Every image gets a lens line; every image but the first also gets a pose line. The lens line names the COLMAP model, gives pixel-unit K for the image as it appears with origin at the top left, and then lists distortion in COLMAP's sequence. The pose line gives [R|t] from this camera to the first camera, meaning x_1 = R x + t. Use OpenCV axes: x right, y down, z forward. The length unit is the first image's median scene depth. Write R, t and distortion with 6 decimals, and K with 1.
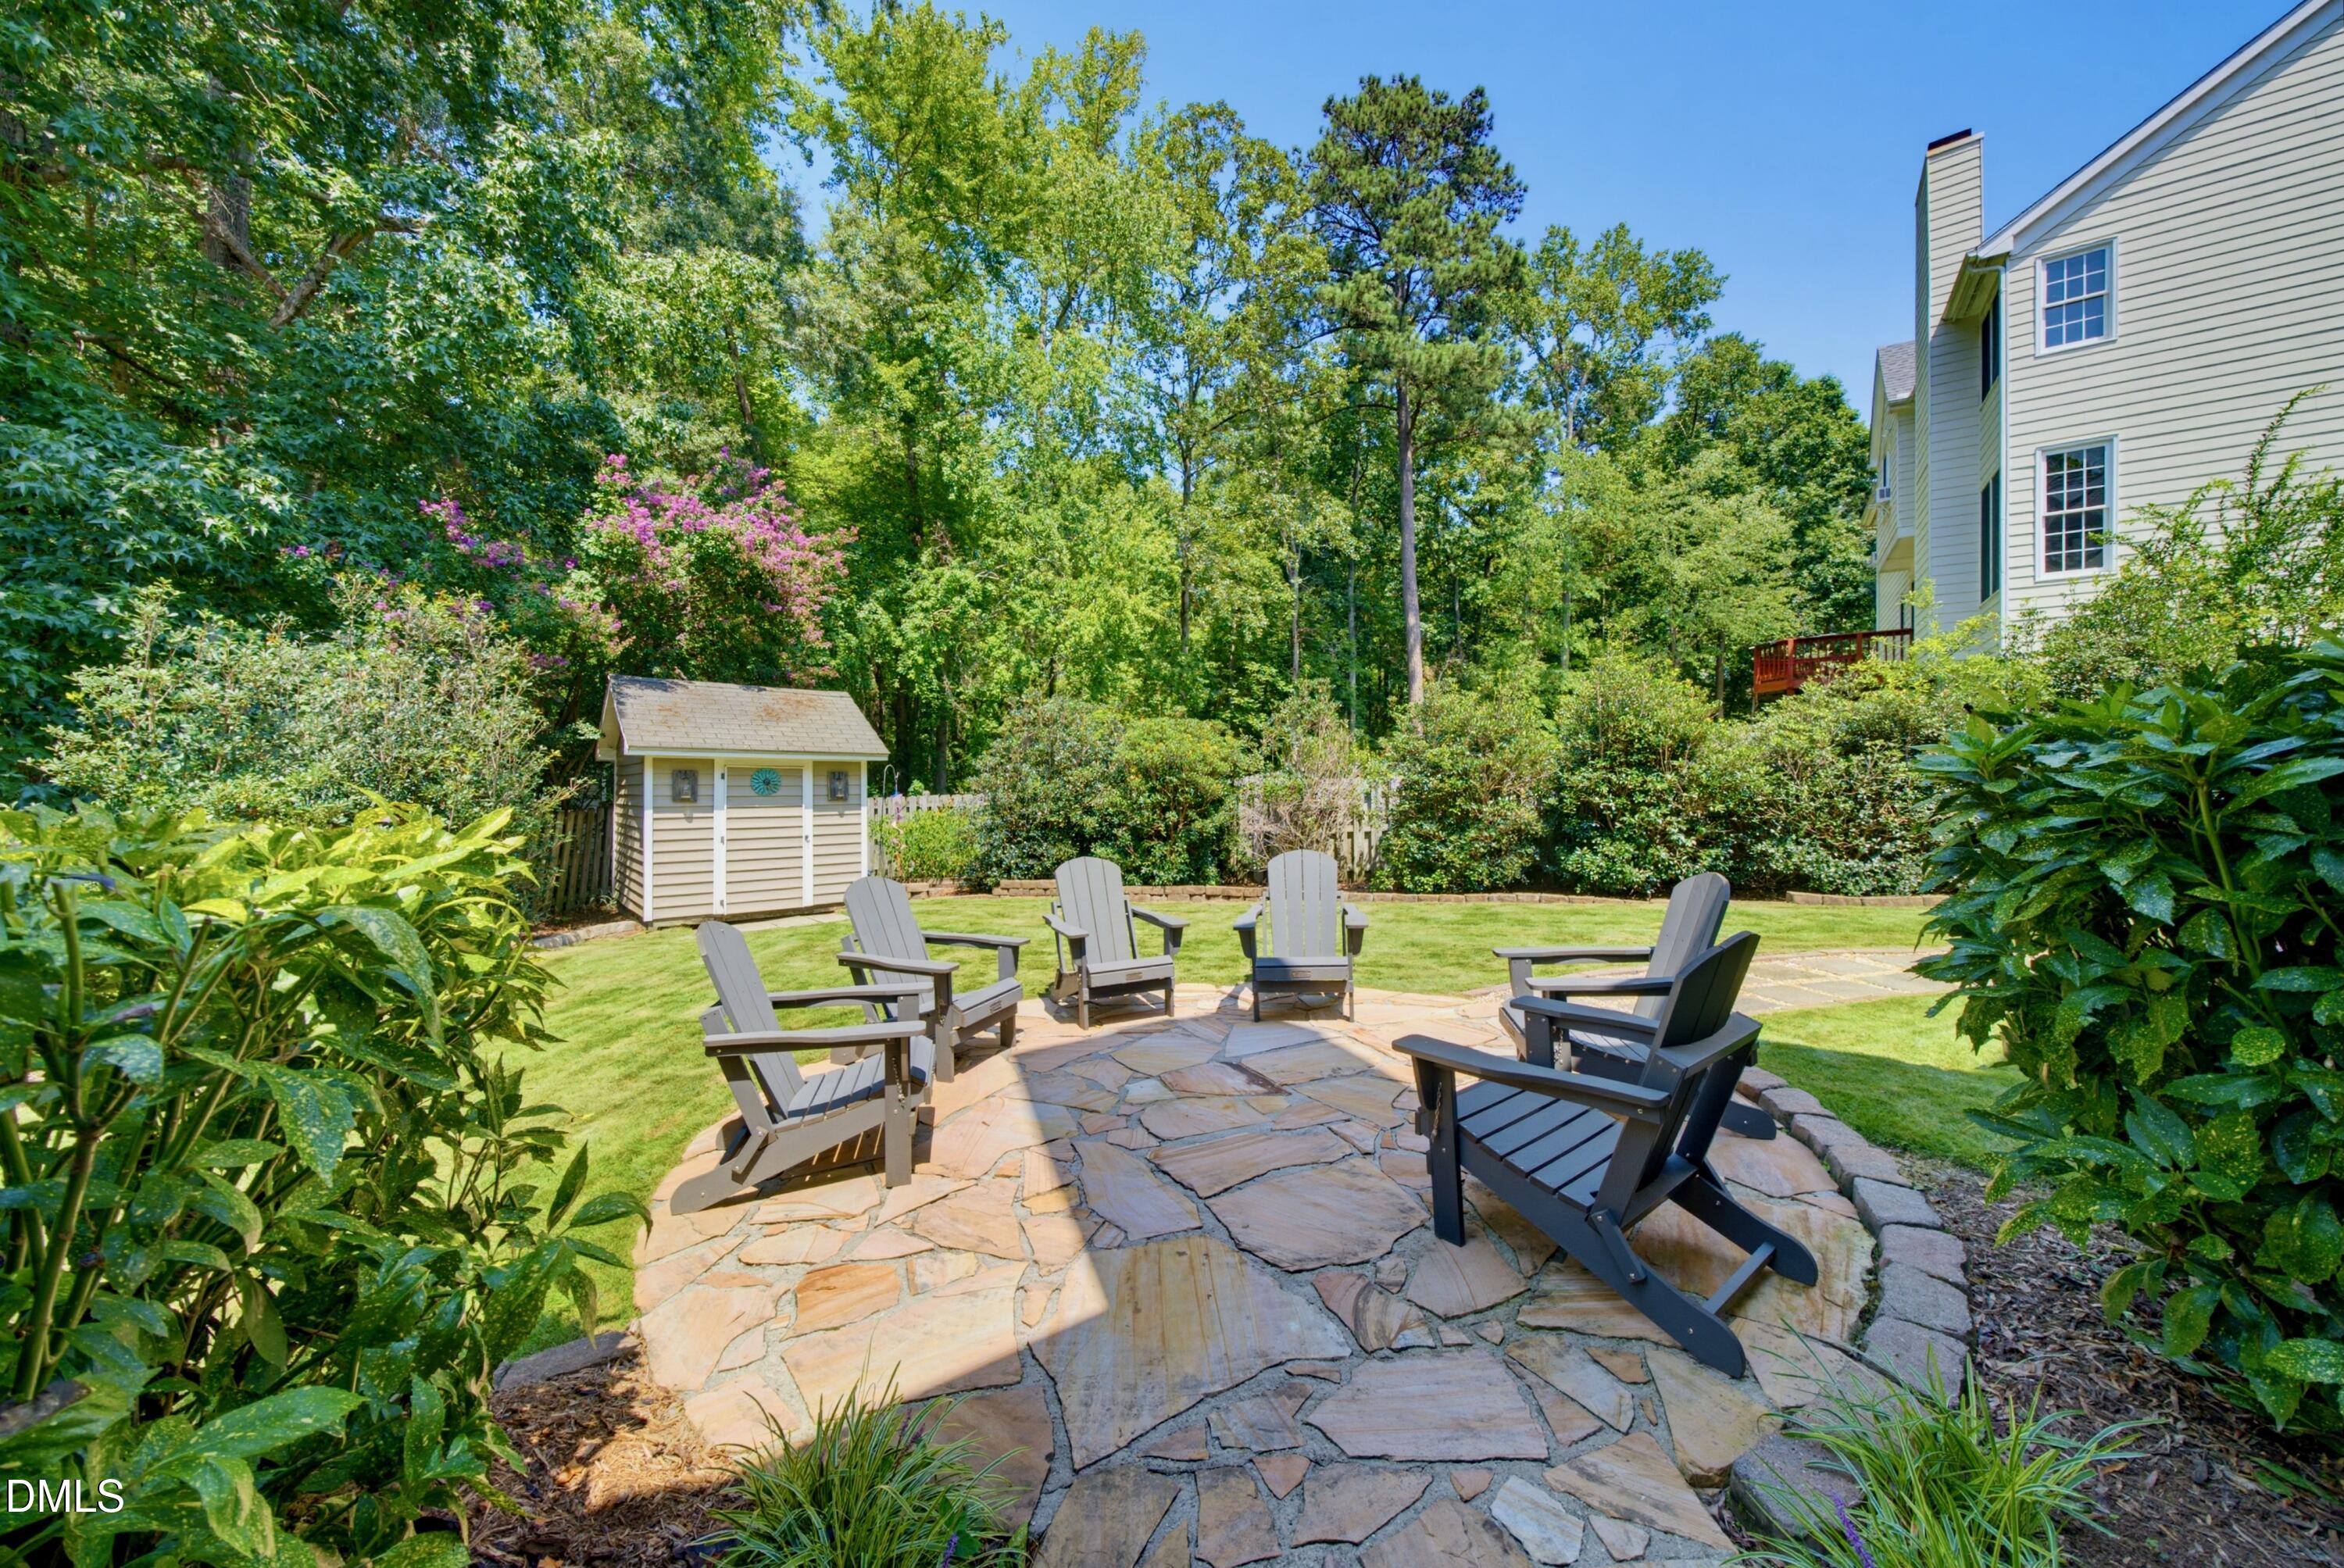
lens RADIAL K [[808.2, 0, 1191.9], [0, 808.2, 768.9], [0, 0, 1]] dist [-0.001535, 0.000644]
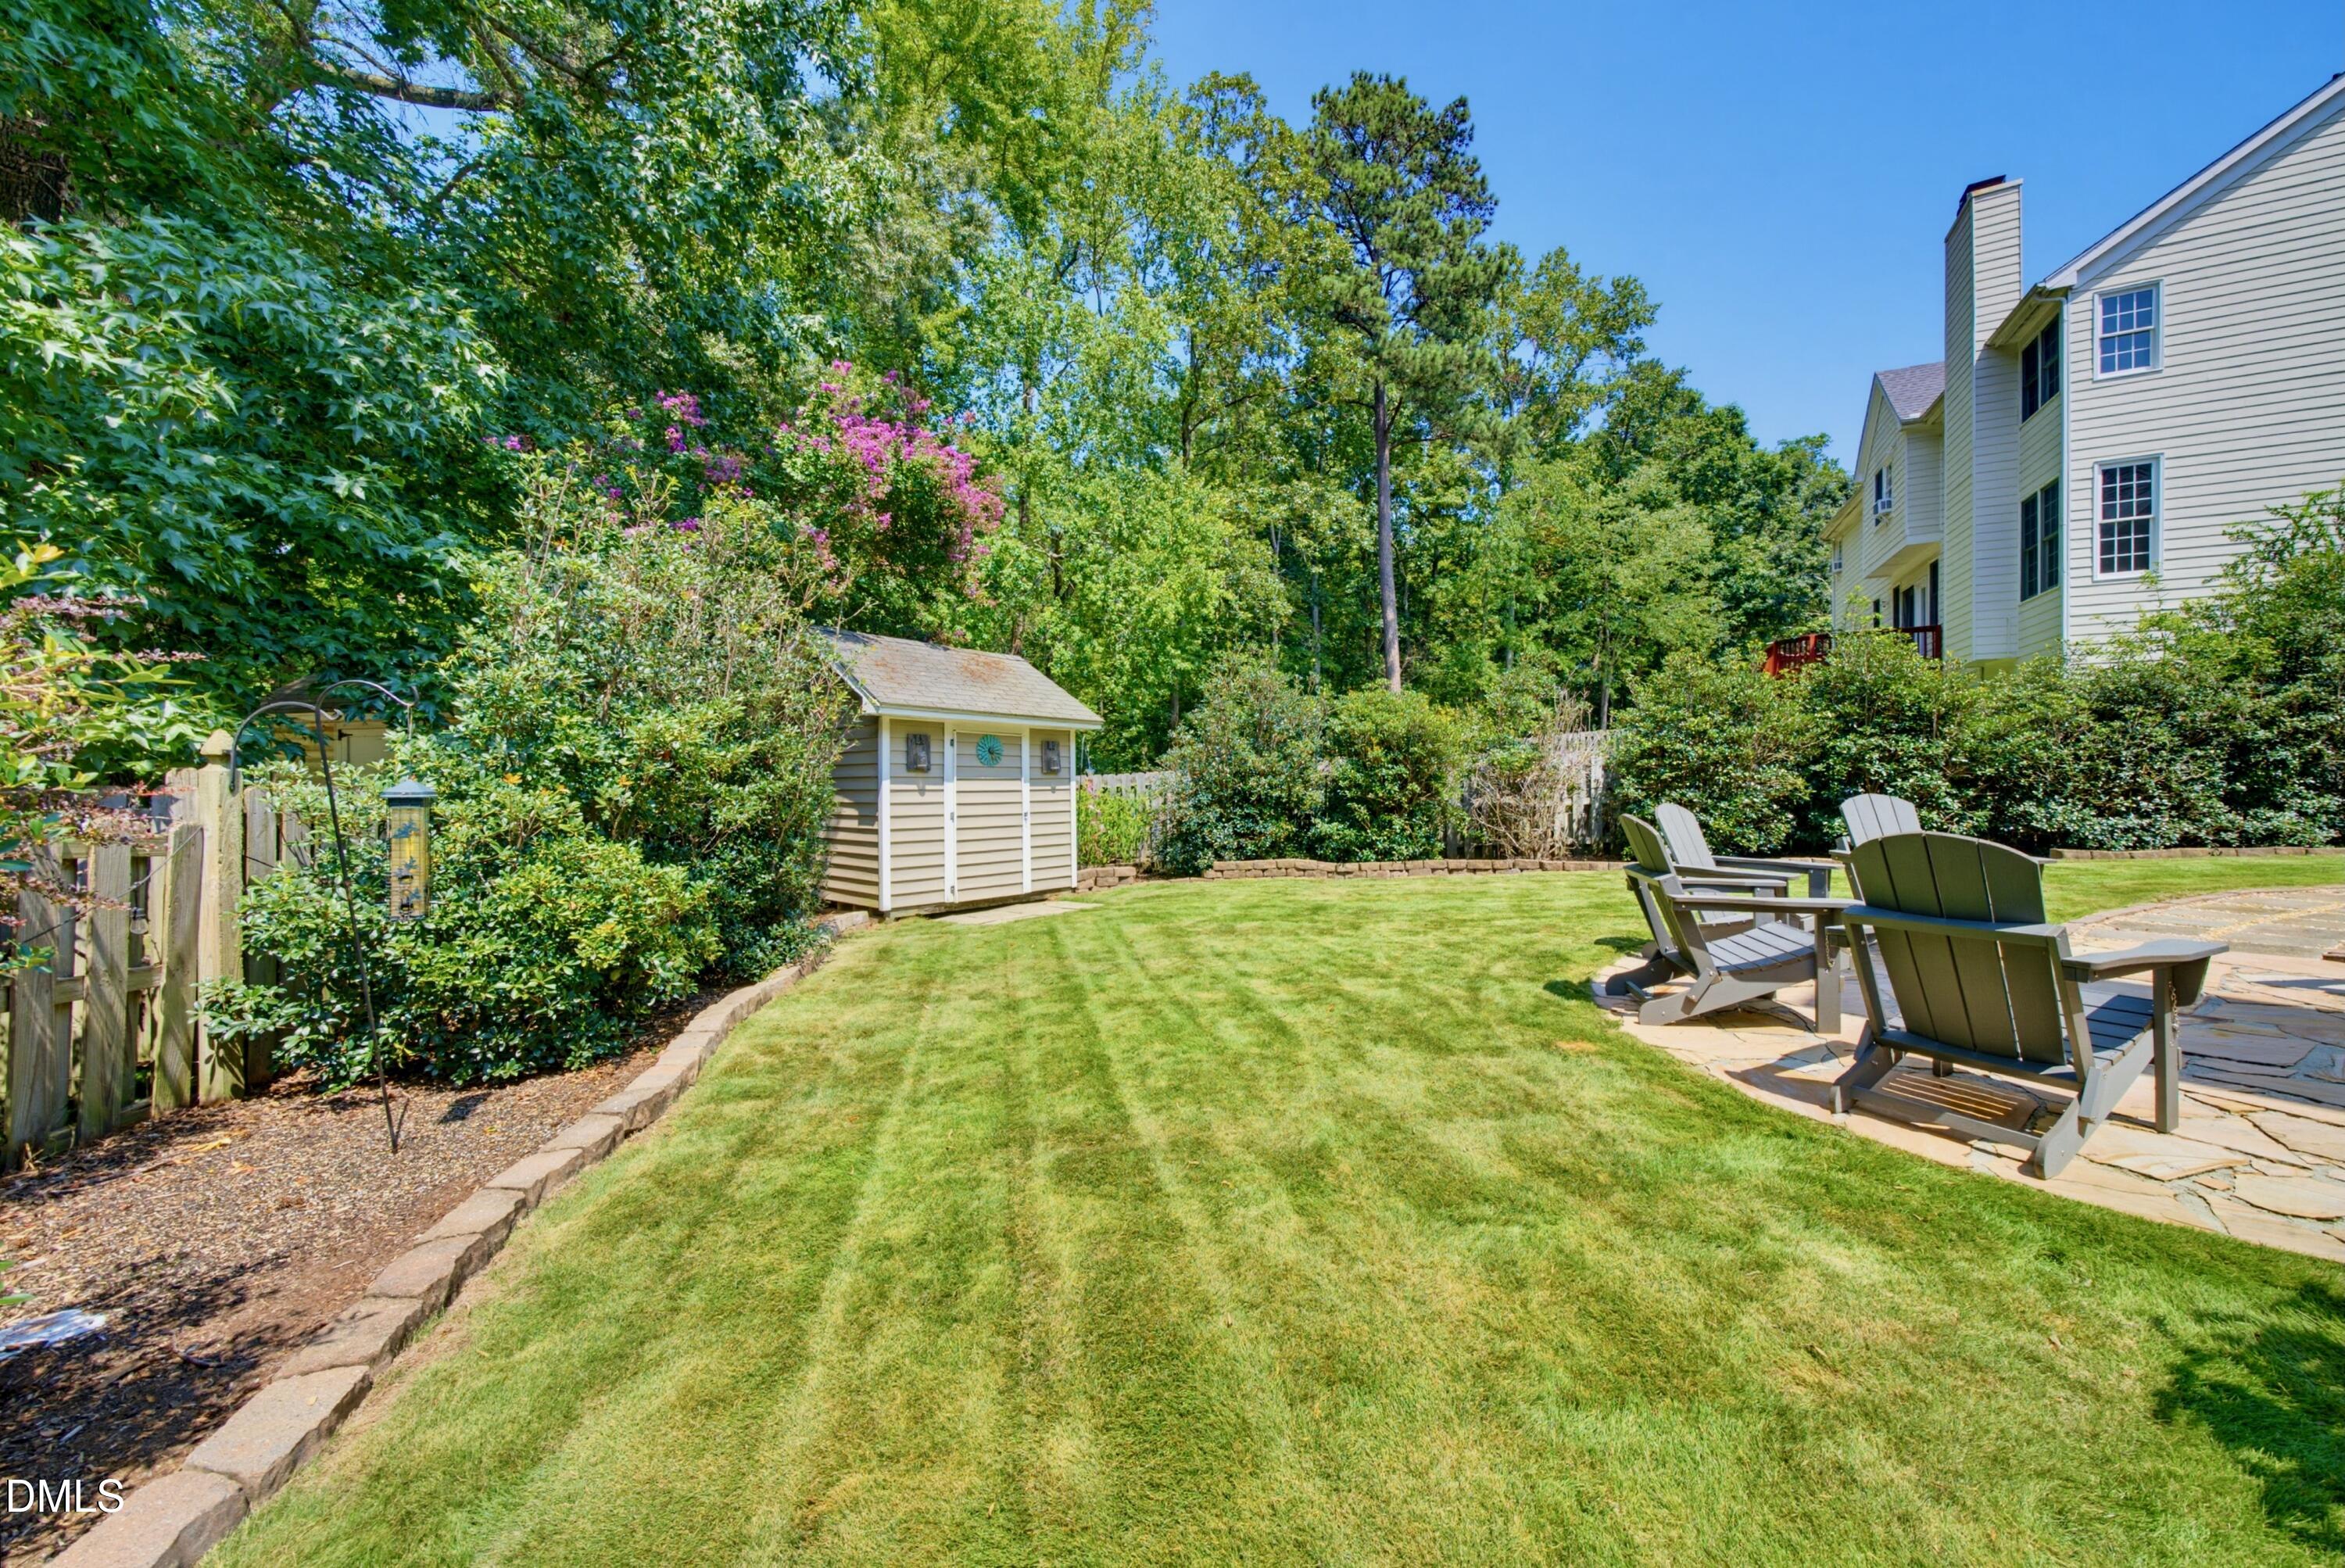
lens RADIAL K [[808.6, 0, 1181.1], [0, 808.6, 778.8], [0, 0, 1]] dist [-0.001535, 0.000644]
pose [[0.987794, -0.002288, 0.155749, -0.388535], [0.000890, 0.999959, 0.009045, 0.032792], [-0.155763, -0.008796, 0.987755, 0.081624]]
